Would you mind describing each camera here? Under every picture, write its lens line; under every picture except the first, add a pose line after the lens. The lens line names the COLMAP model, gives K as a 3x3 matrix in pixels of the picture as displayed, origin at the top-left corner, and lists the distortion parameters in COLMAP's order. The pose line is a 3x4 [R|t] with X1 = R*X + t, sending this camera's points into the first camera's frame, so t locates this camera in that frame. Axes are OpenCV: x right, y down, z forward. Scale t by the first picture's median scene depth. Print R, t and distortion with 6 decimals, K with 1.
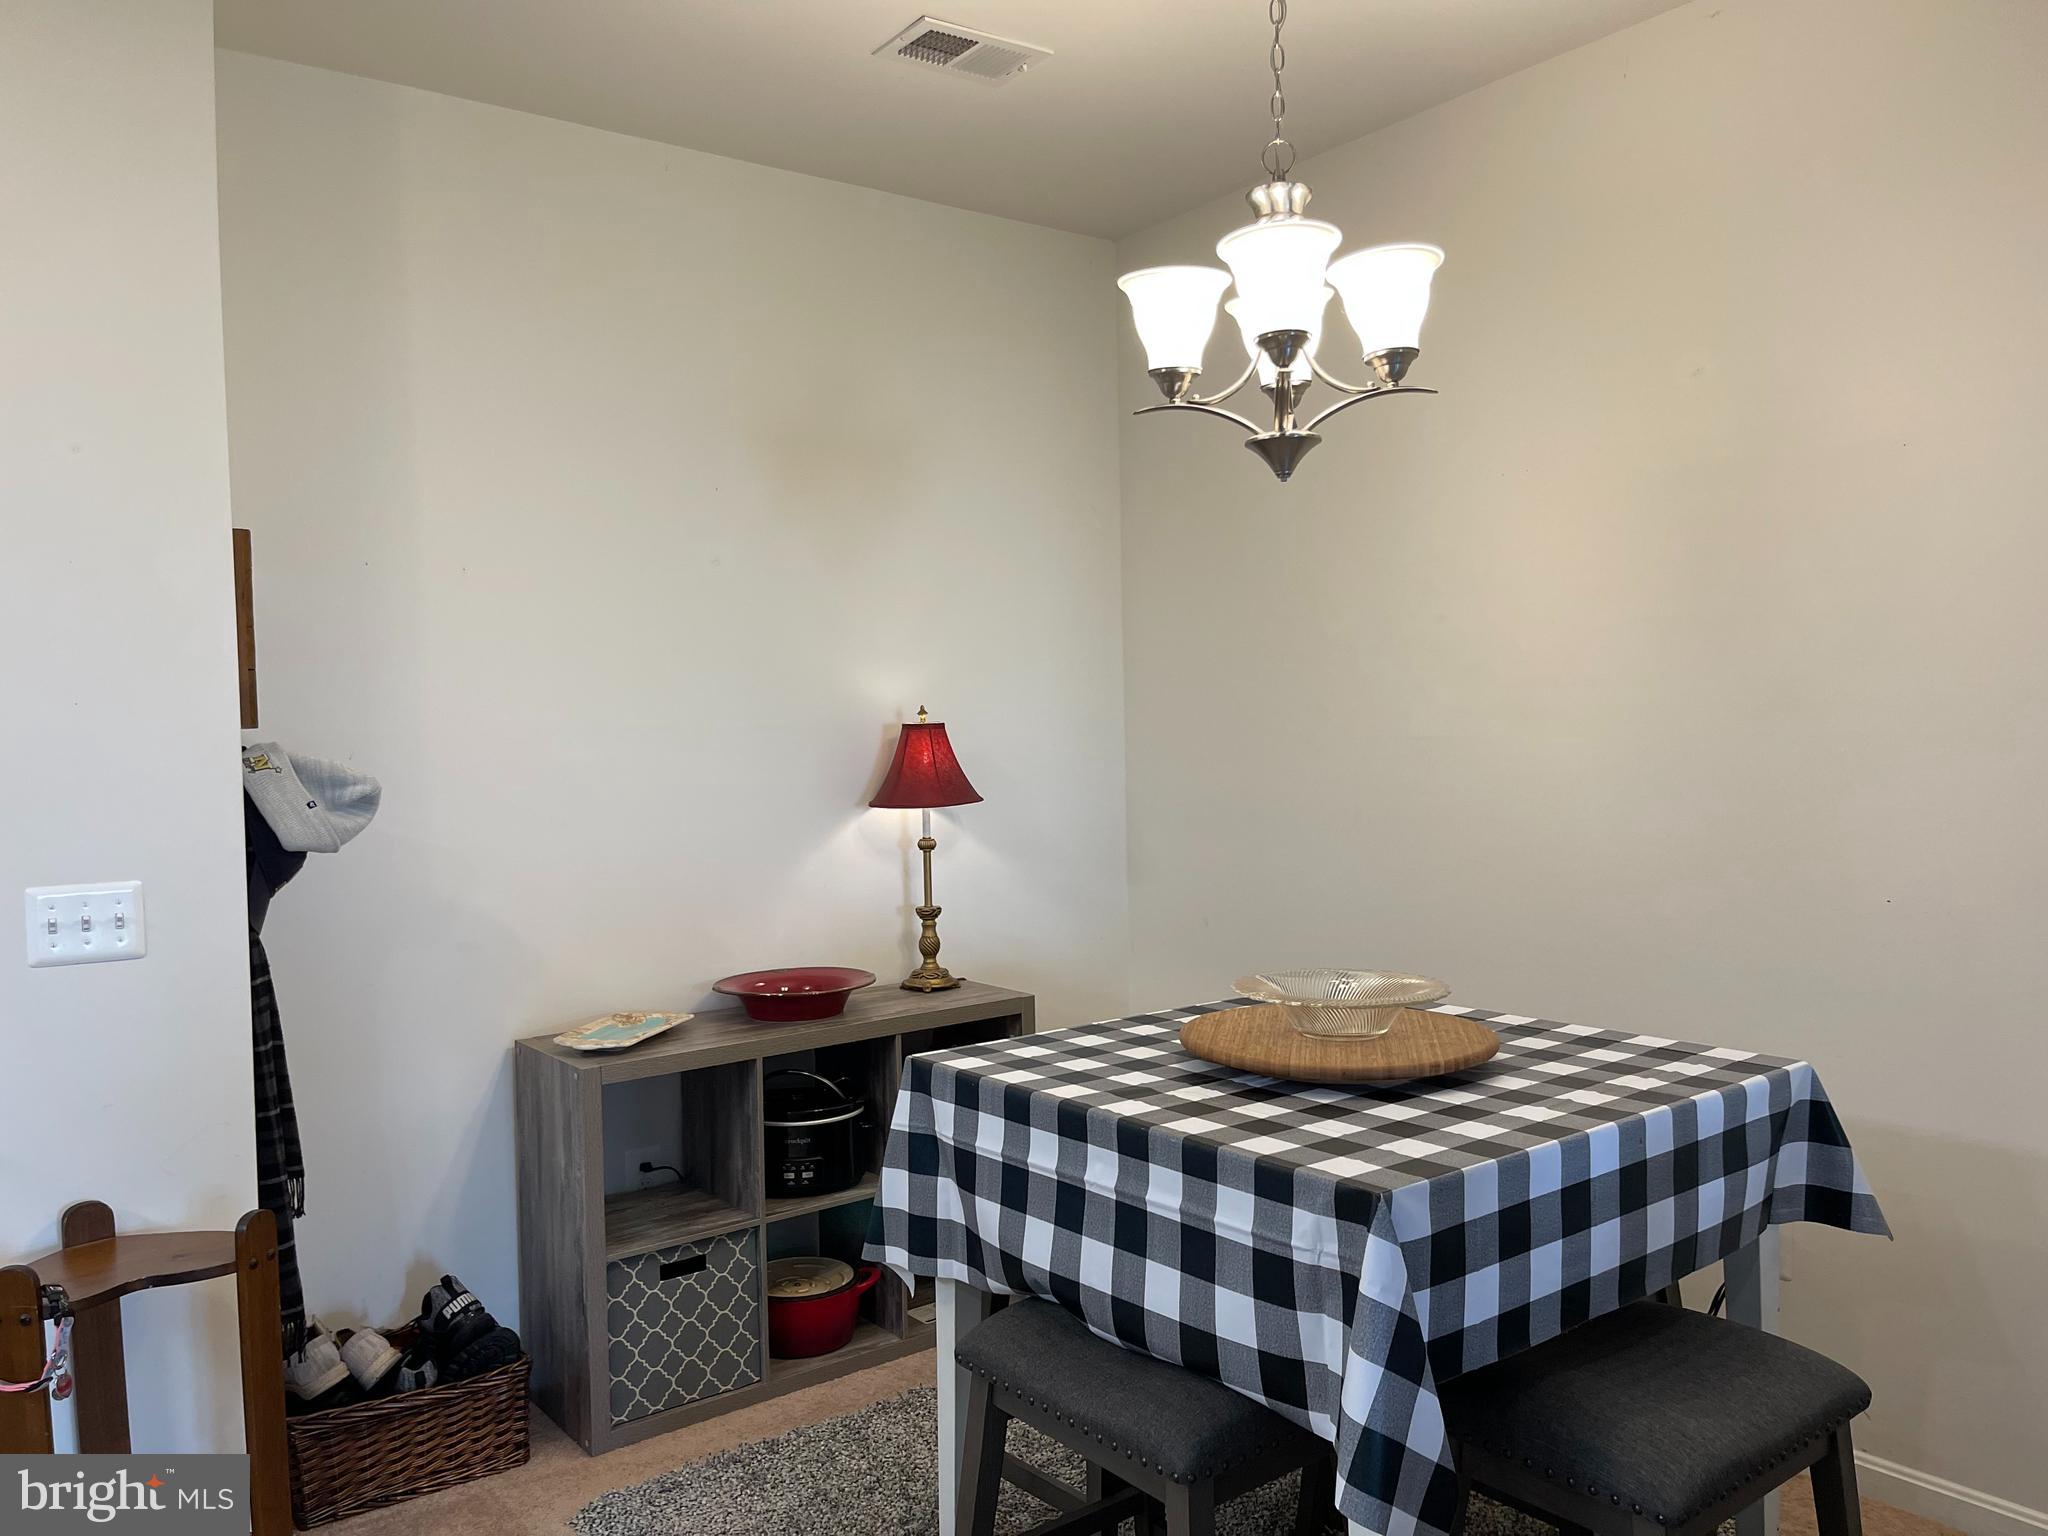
lens RADIAL K [[1536.5, 0, 1054.4], [0, 1536.5, 774.5], [0, 0, 1]] dist [0.015526, 0.004796]
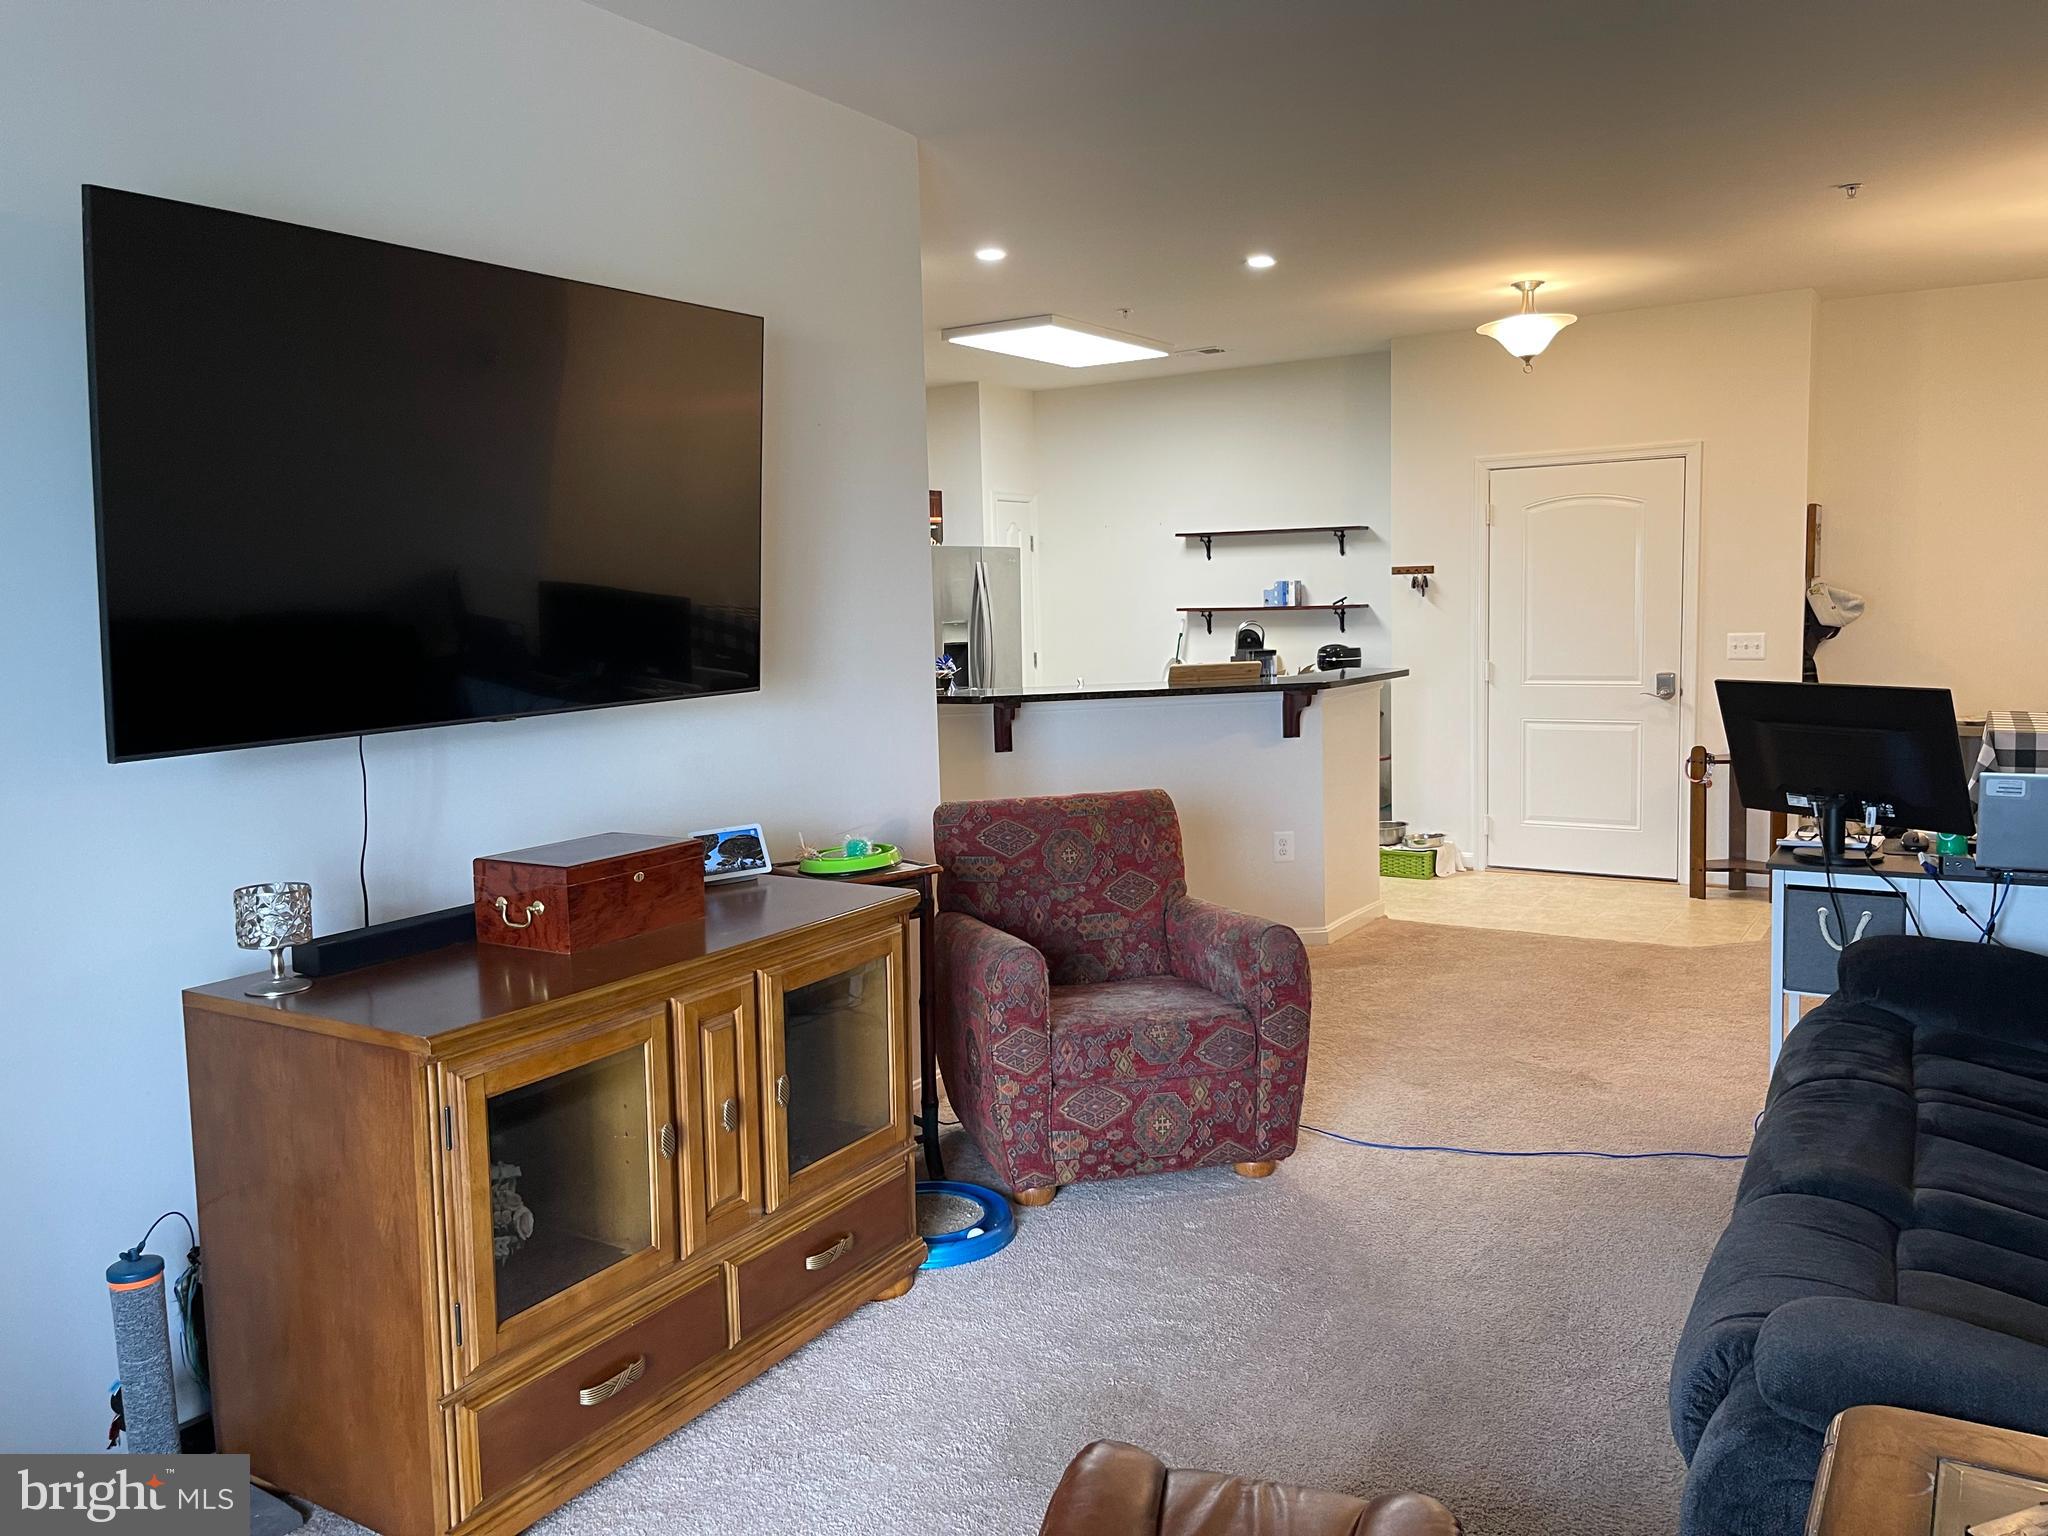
lens RADIAL K [[1536.5, 0, 1054.4], [0, 1536.5, 774.5], [0, 0, 1]] dist [0.015526, 0.004796]
pose [[0.361534, 0.114264, -0.925331, 1.534191], [-0.001527, 0.992533, 0.121965, -0.017436], [0.932358, -0.042681, 0.359009, -1.212021]]
